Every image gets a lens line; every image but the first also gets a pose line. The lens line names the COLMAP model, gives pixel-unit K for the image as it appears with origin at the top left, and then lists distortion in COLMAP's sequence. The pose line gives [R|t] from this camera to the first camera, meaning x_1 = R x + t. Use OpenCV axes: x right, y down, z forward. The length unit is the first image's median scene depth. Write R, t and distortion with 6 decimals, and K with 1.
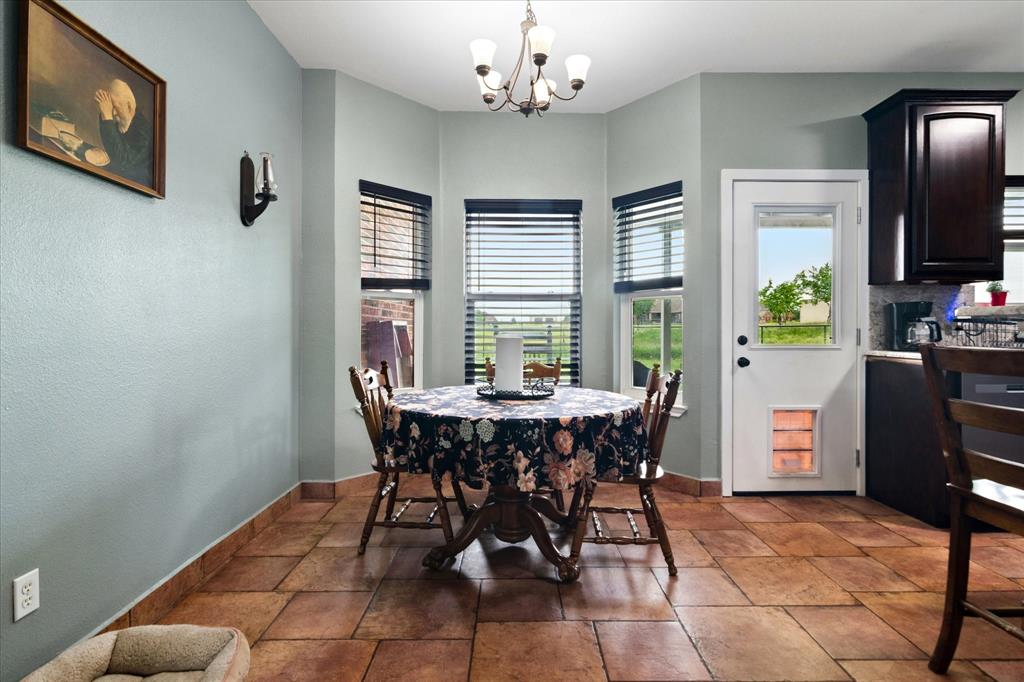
lens RADIAL K [[491.5, 0, 512.3], [0, 491.5, 337.6], [0, 0, 1]] dist [-0.004976, 0.000763]
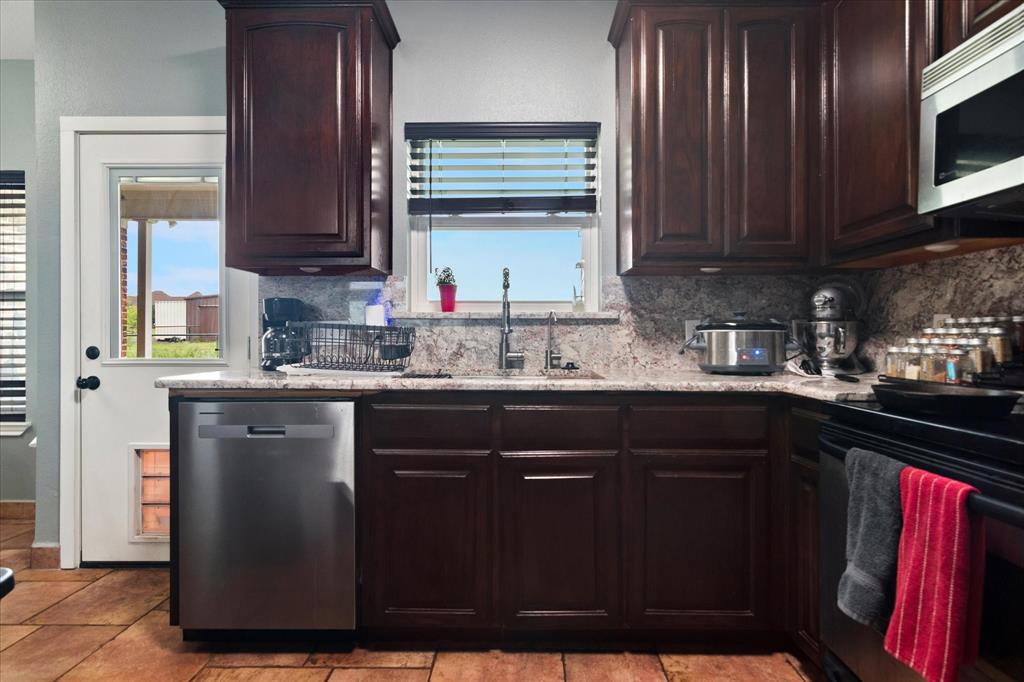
lens RADIAL K [[491.5, 0, 512.0], [0, 491.5, 341.4], [0, 0, 1]] dist [-0.004976, 0.000763]
pose [[0.999967, 0.001818, -0.007961, 1.096748], [-0.001881, 0.999967, -0.007940, -0.006341], [0.007946, 0.007955, 0.999937, 0.281874]]
